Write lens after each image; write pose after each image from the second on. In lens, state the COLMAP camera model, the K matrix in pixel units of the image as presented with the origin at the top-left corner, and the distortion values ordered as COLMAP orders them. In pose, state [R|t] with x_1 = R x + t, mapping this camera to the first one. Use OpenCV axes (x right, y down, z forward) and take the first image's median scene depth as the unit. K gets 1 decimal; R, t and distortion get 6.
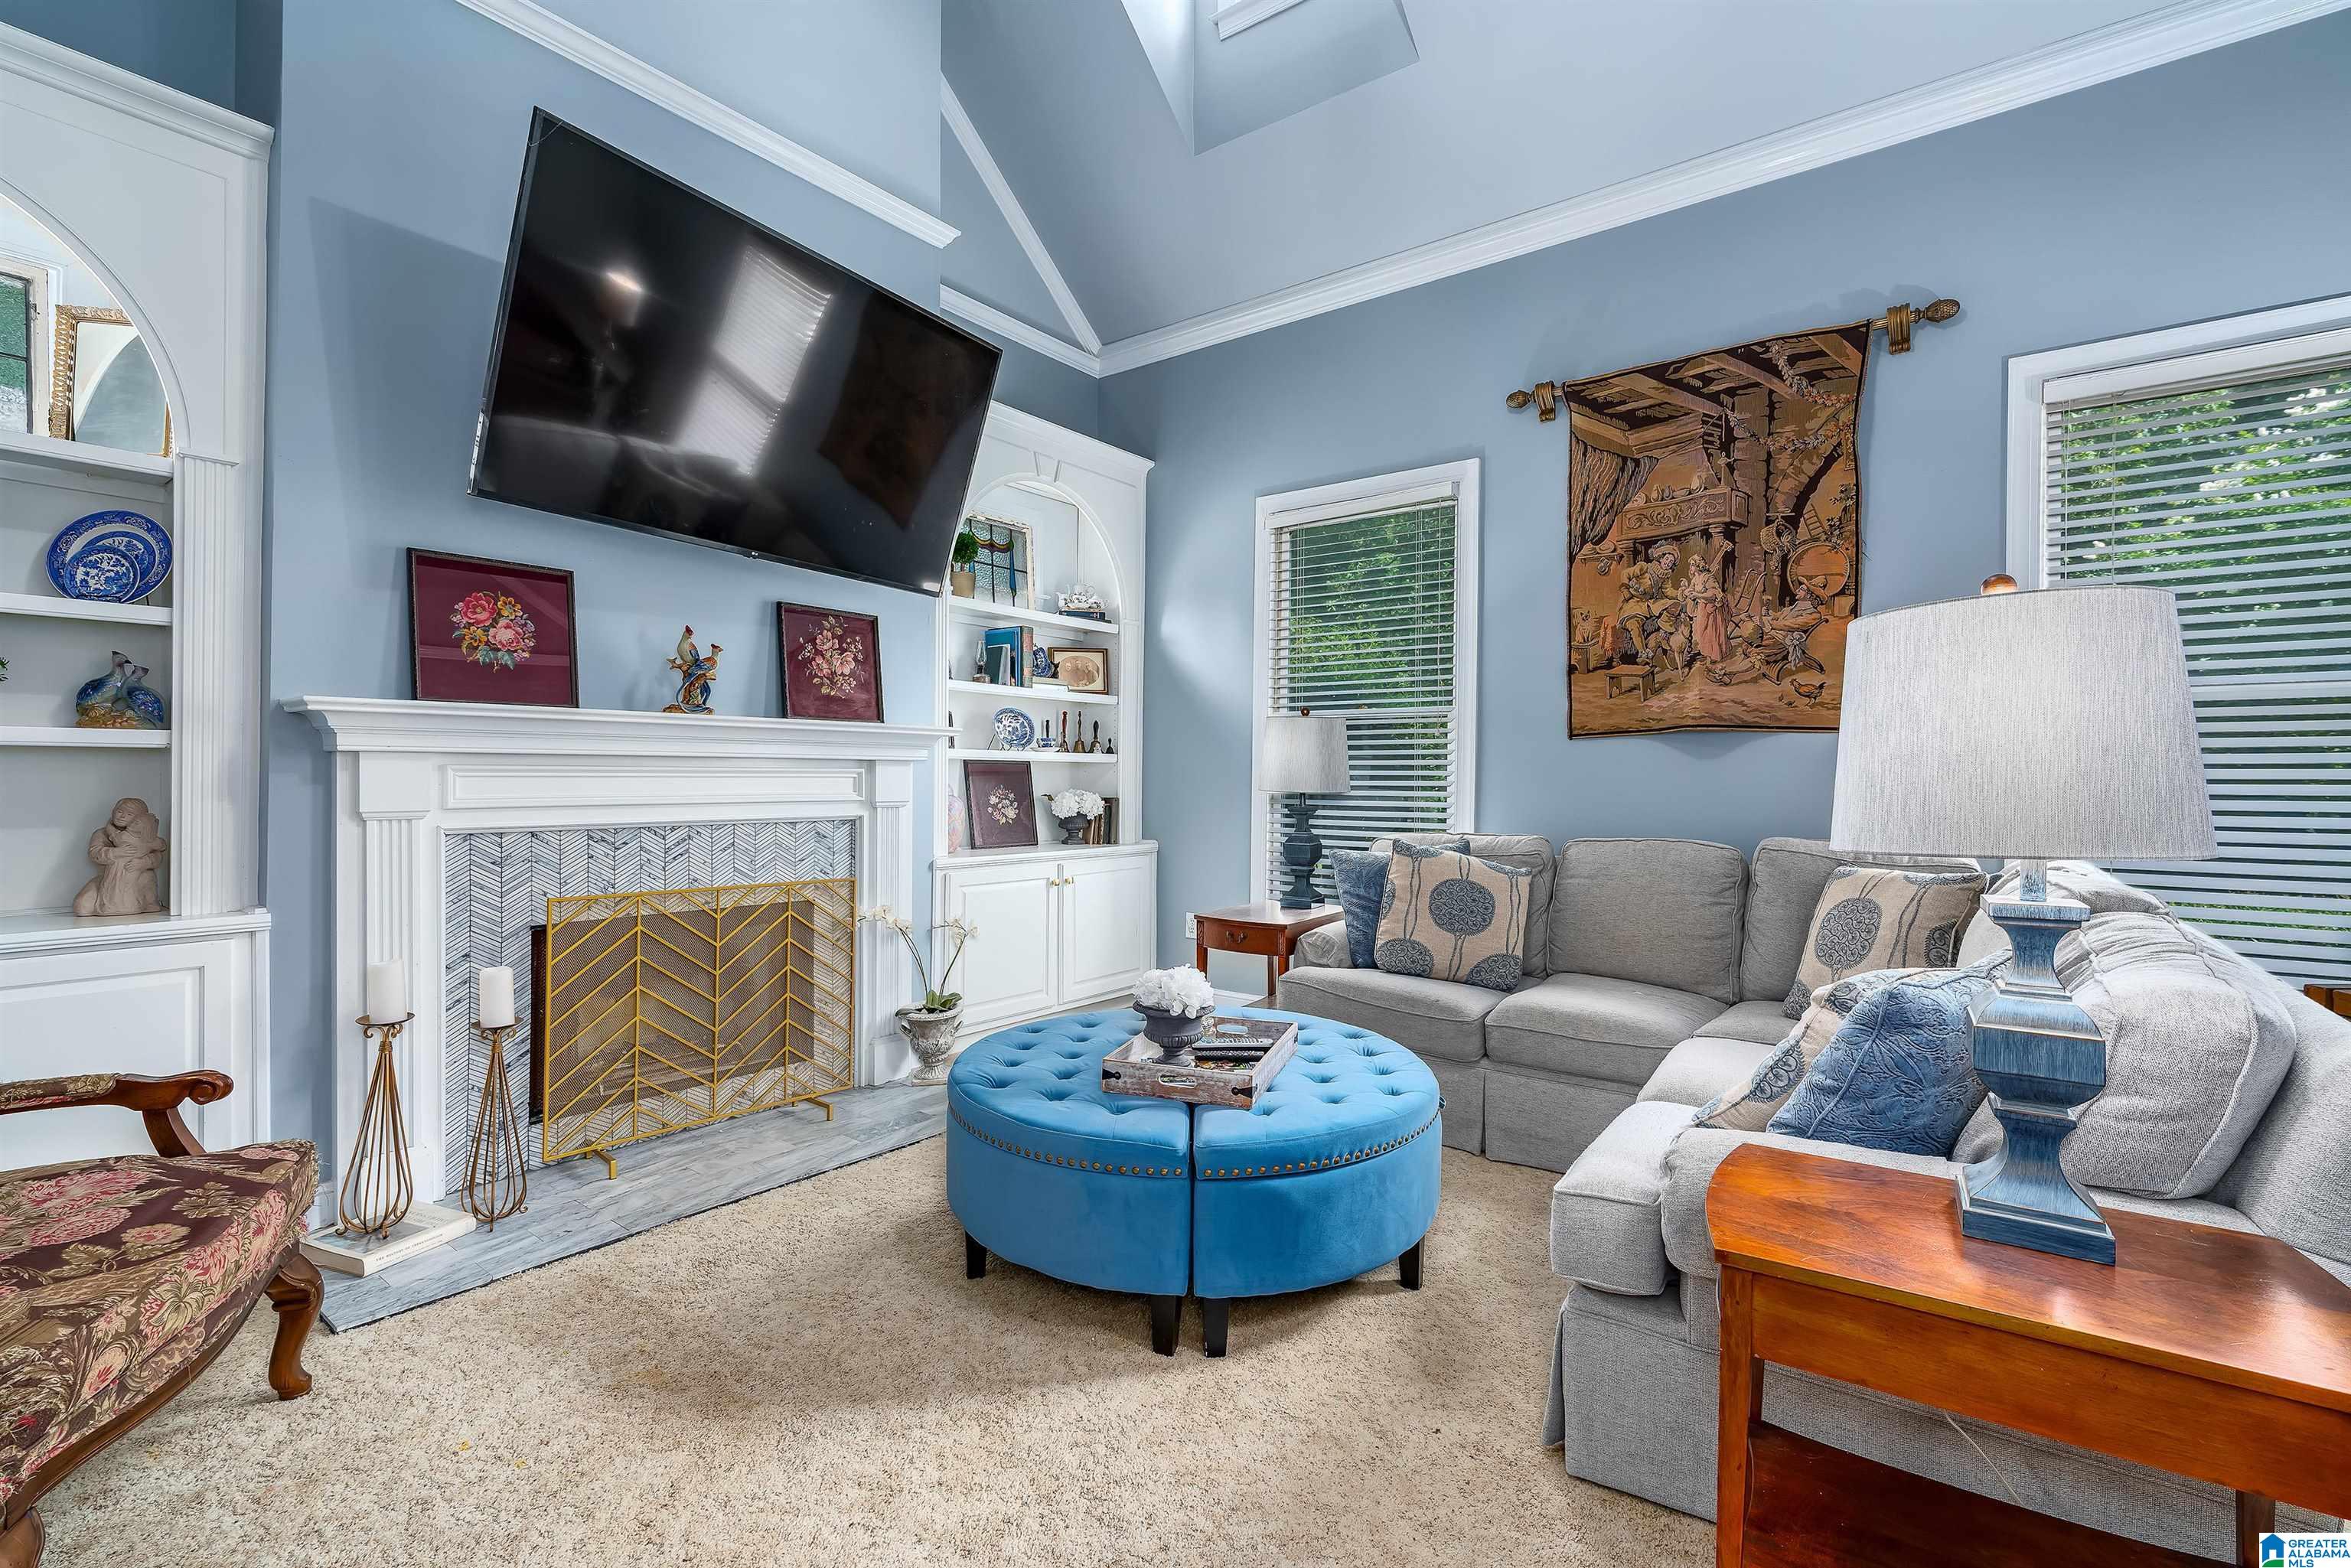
lens RADIAL K [[1046.8, 0, 1168.3], [0, 1046.8, 773.4], [0, 0, 1]] dist [-0.009903, 0.003543]
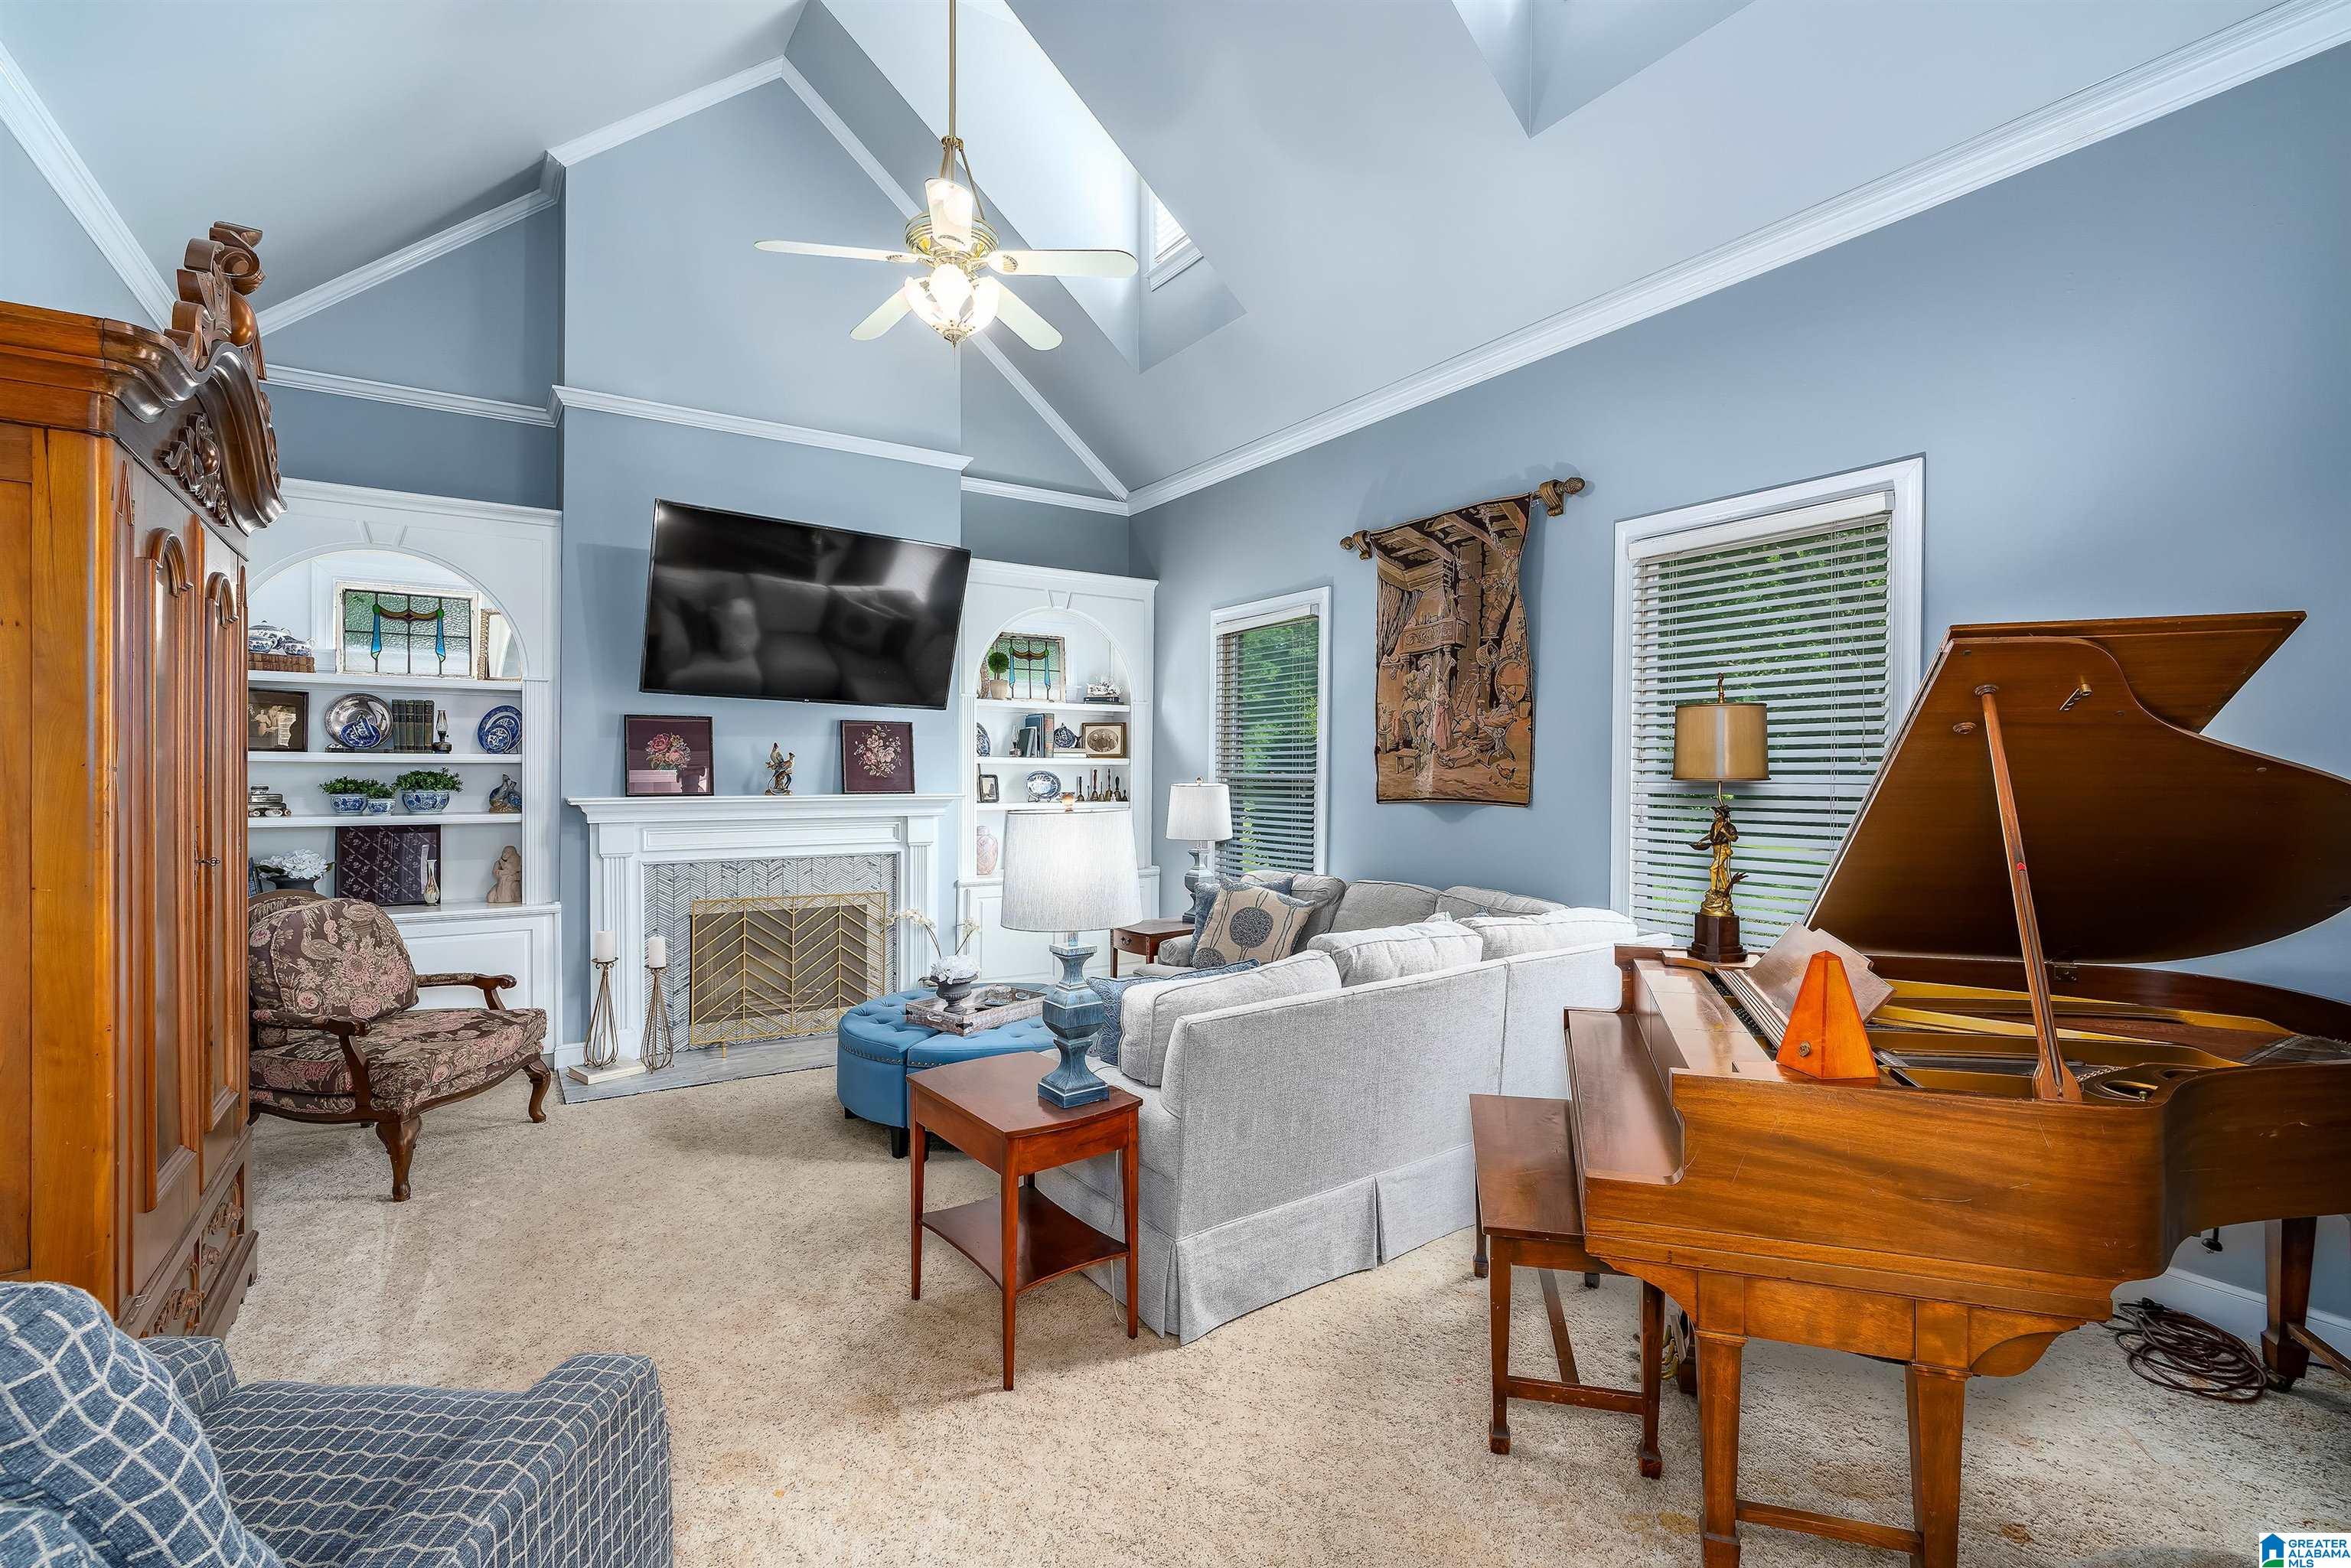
lens RADIAL K [[1046.8, 0, 1168.3], [0, 1046.8, 773.4], [0, 0, 1]] dist [-0.009903, 0.003543]
pose [[0.945135, -0.003125, -0.326666, 0.633570], [0.003891, 0.999991, 0.001690, -0.082260], [0.326657, -0.002869, 0.945138, -0.365289]]
